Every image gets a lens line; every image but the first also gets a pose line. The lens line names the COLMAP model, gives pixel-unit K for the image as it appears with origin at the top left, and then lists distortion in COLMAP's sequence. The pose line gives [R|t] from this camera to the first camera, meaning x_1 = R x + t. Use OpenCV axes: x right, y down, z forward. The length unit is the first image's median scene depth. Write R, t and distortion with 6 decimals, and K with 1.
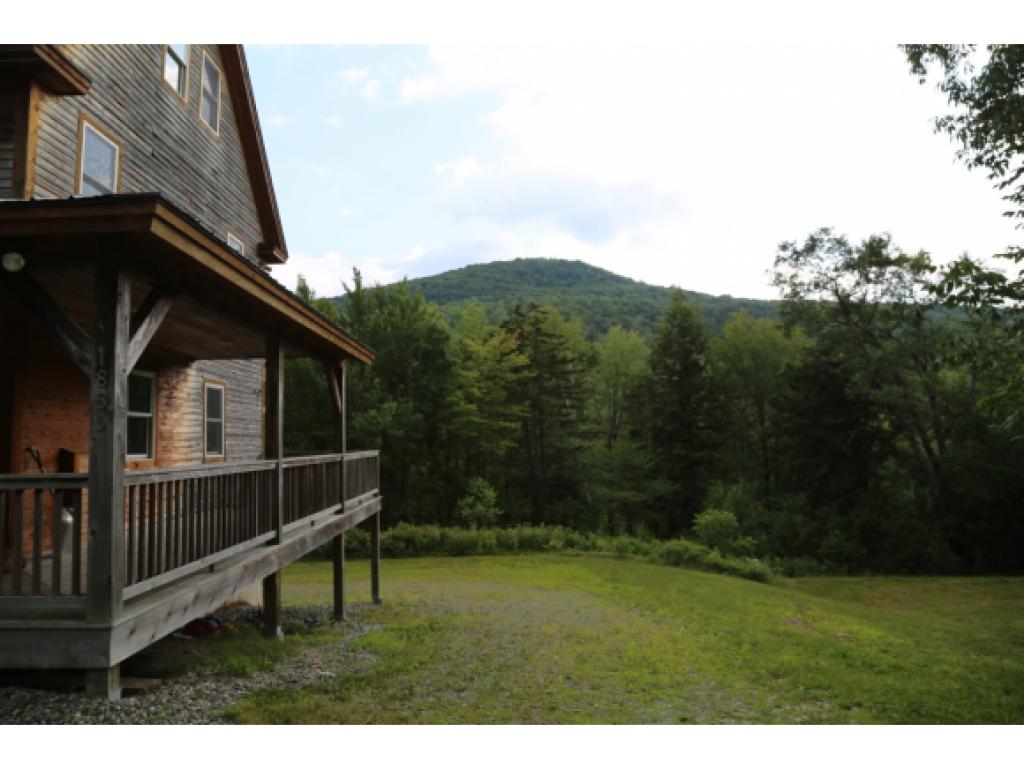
lens RADIAL K [[690.8, 0, 508.6], [0, 690.8, 380.7], [0, 0, 1]] dist [-0.130246, 0.076865]
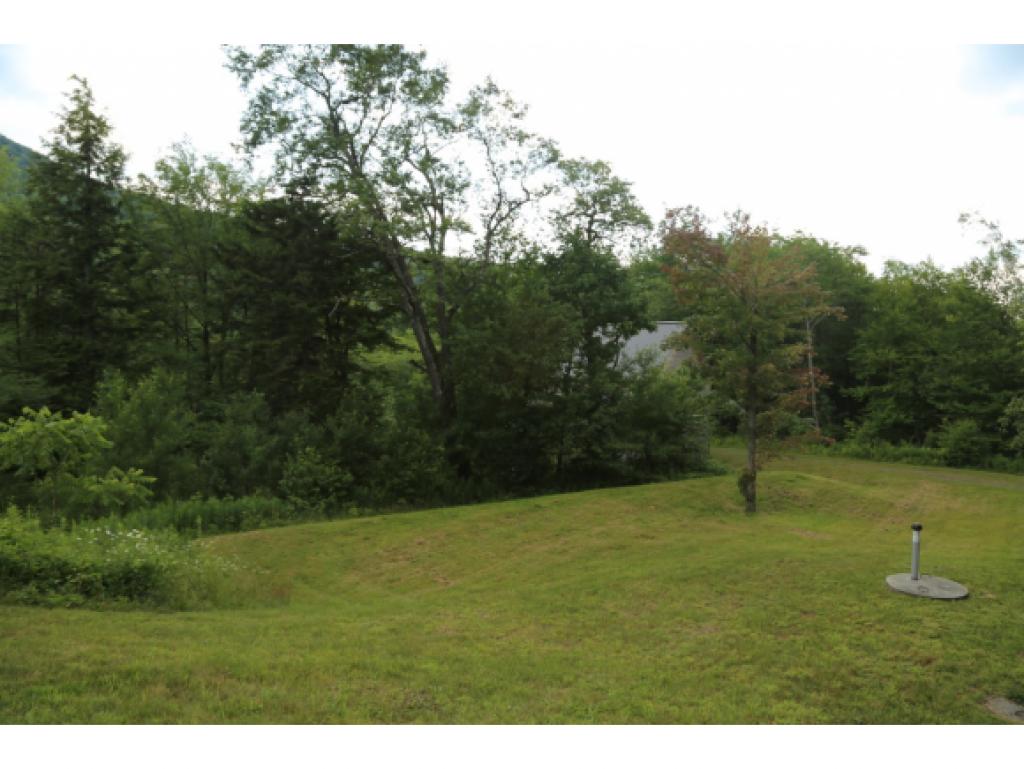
lens RADIAL K [[690.8, 0, 508.6], [0, 690.8, 380.7], [0, 0, 1]] dist [-0.130246, 0.076865]
pose [[0.721105, 0.005677, 0.692802, 0.126924], [-0.081076, 0.993787, 0.076244, 0.068271], [-0.688065, -0.111150, 0.717086, 0.294570]]
